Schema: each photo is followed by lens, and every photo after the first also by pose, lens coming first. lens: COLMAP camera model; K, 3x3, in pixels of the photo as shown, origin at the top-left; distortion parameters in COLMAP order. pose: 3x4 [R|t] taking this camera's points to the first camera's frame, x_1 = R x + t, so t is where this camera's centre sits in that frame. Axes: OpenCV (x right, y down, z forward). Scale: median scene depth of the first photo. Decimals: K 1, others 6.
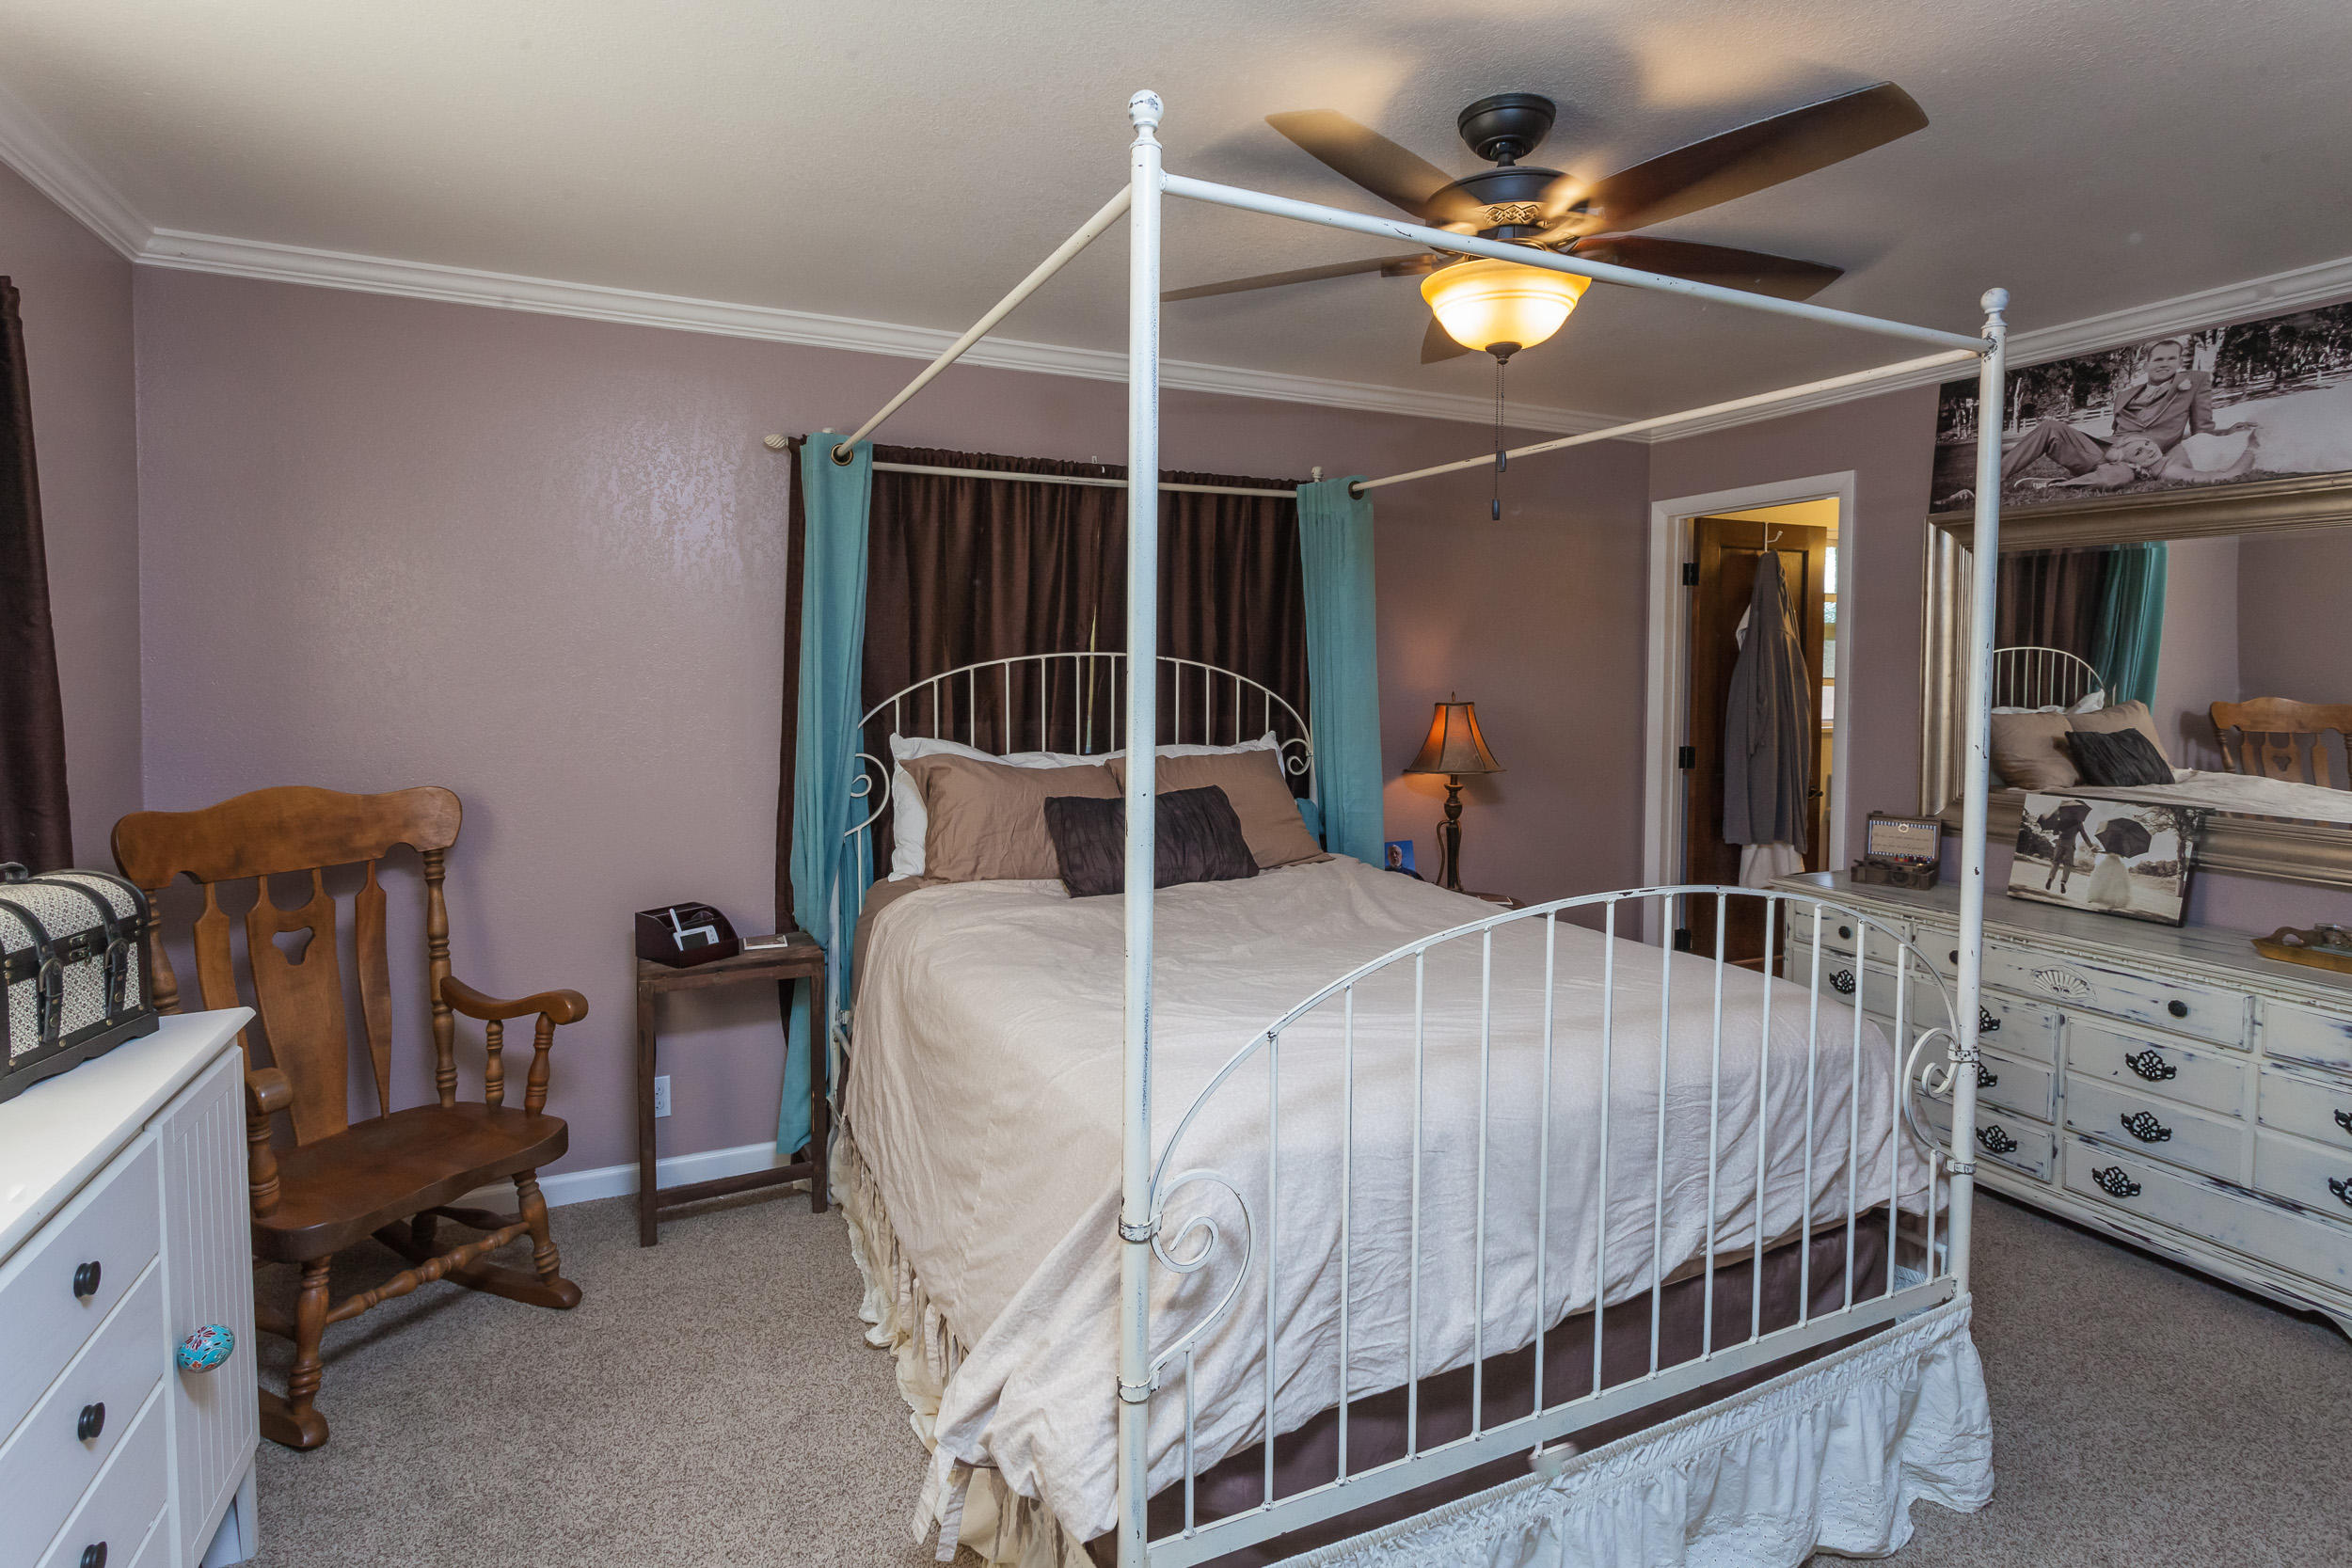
lens RADIAL K [[1157.5, 0, 1170.7], [0, 1157.5, 697.9], [0, 0, 1]] dist [-0.017688, 0.010941]
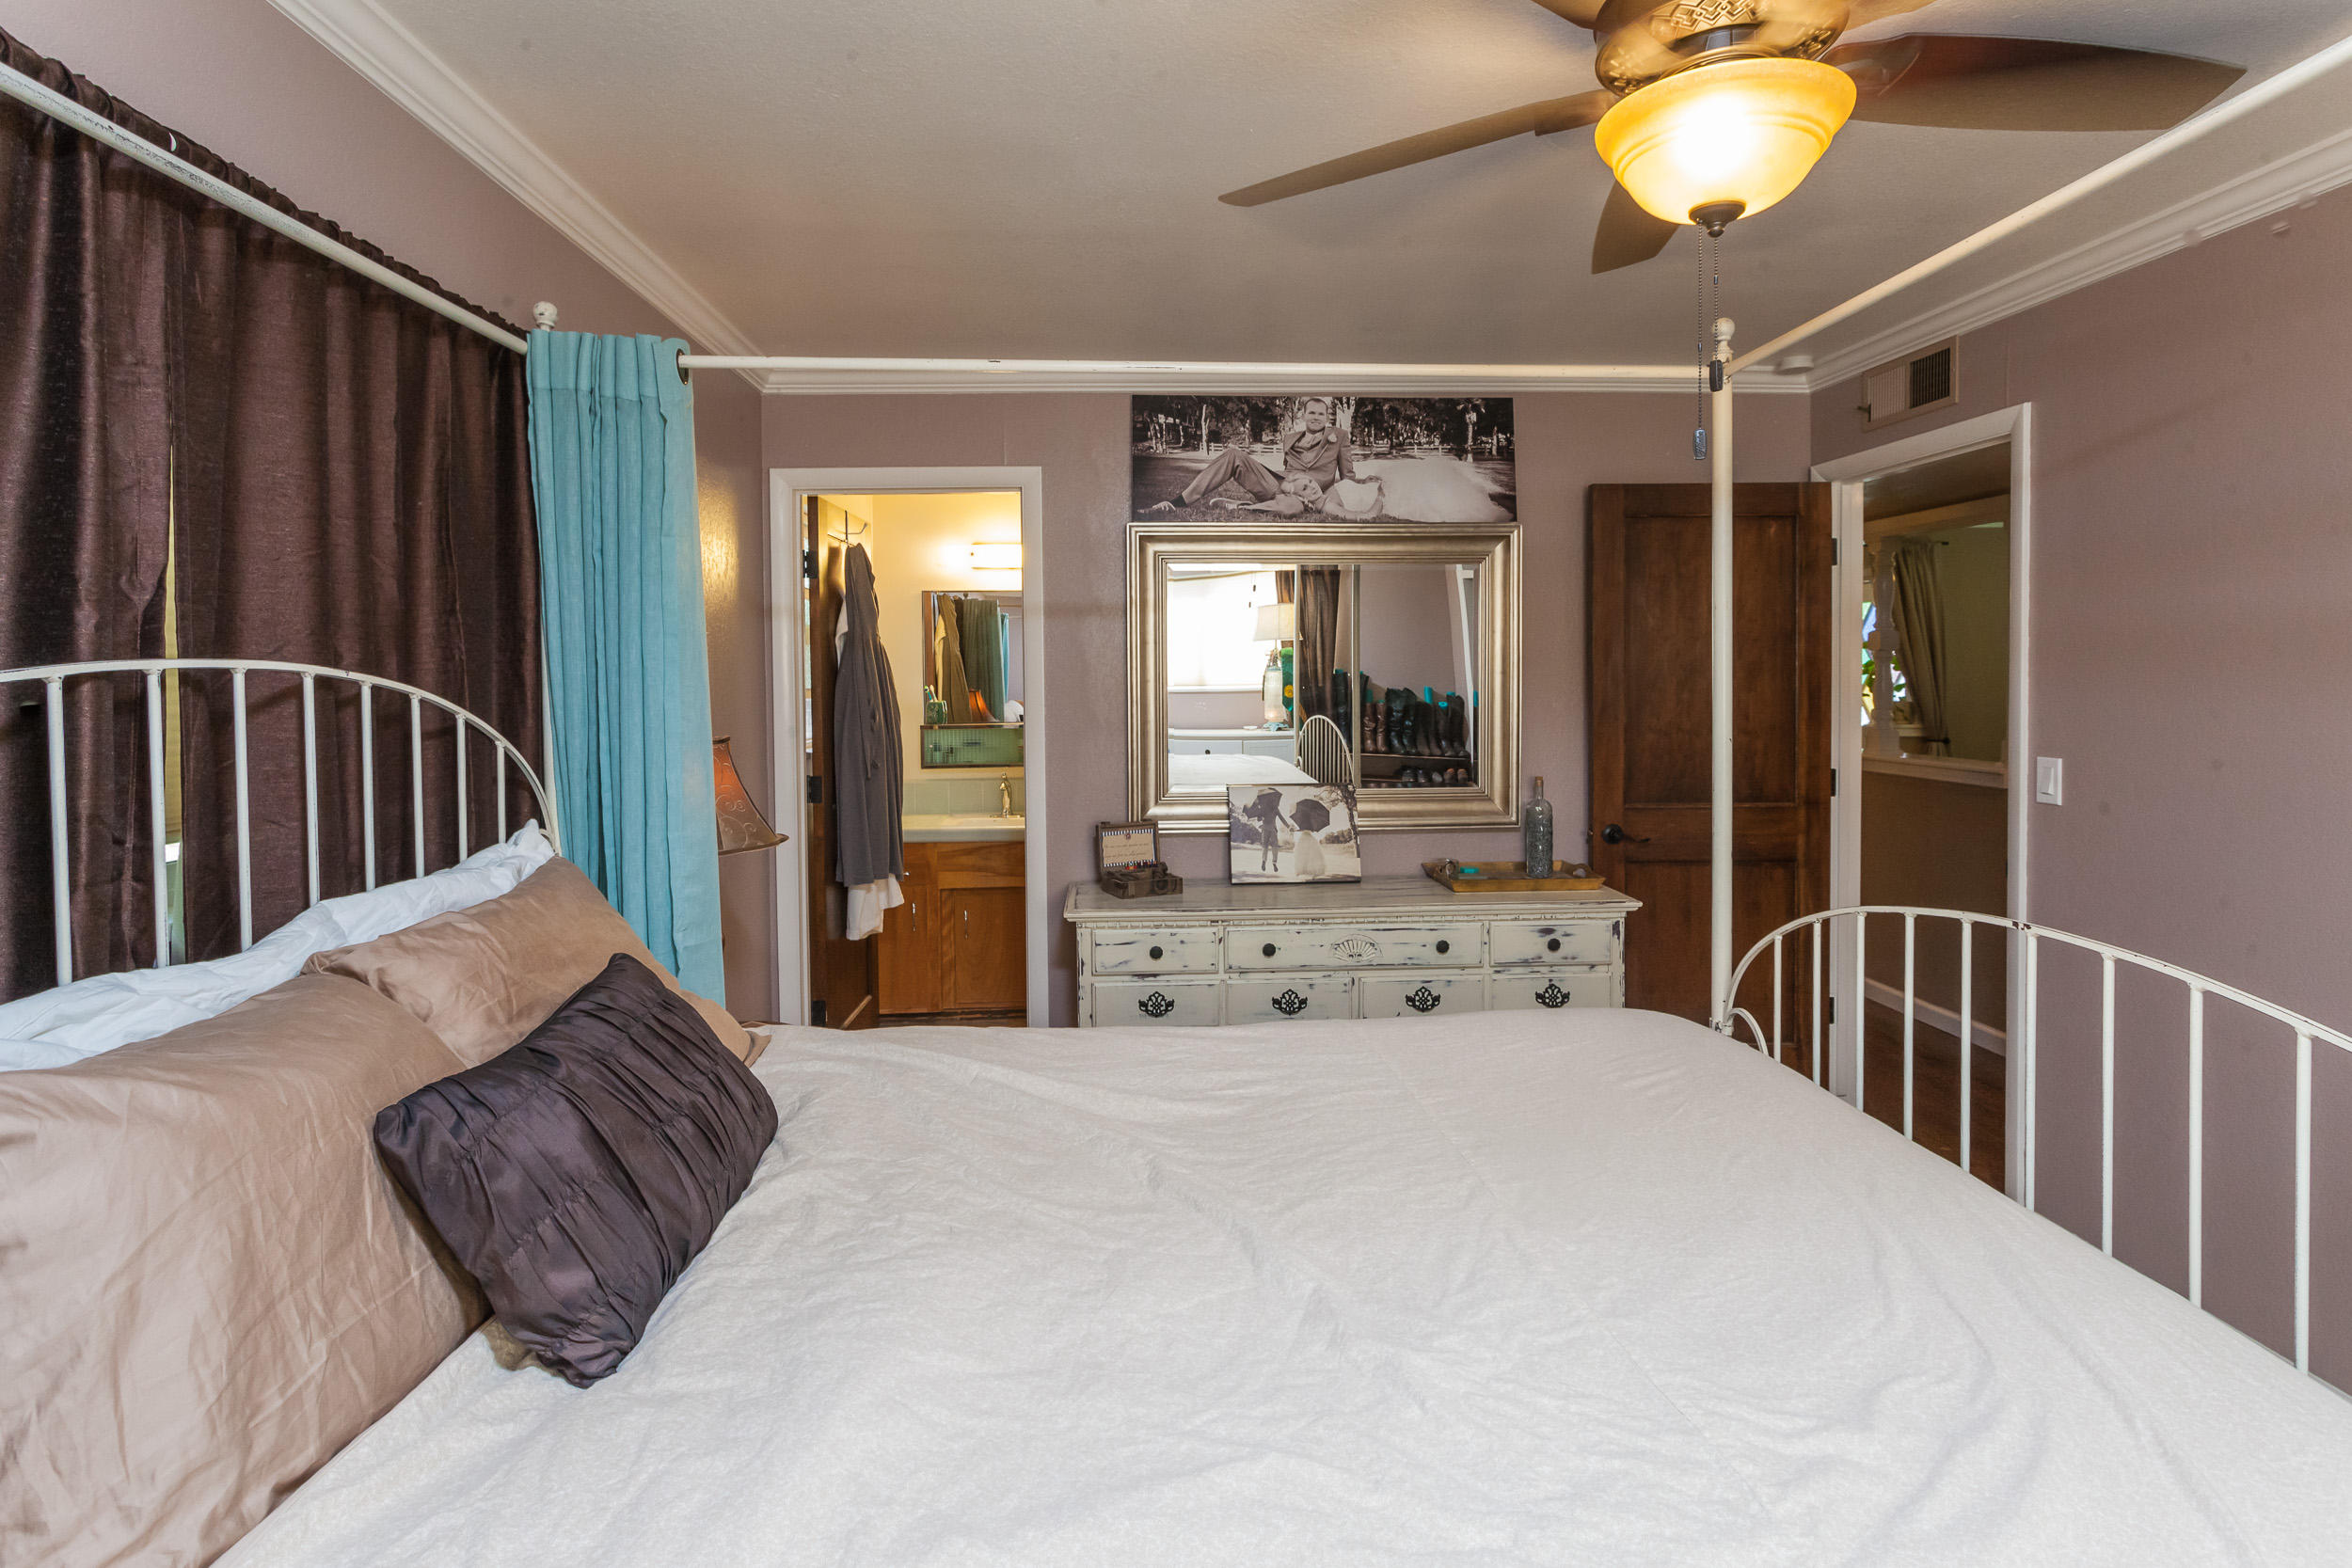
lens RADIAL K [[1157.5, 0, 1170.7], [0, 1157.5, 697.9], [0, 0, 1]] dist [-0.017688, 0.010941]
pose [[0.374955, -0.031556, 0.926506, -0.313485], [0.043356, 0.998924, 0.016477, -0.023744], [-0.926028, 0.033992, 0.375920, 0.680952]]
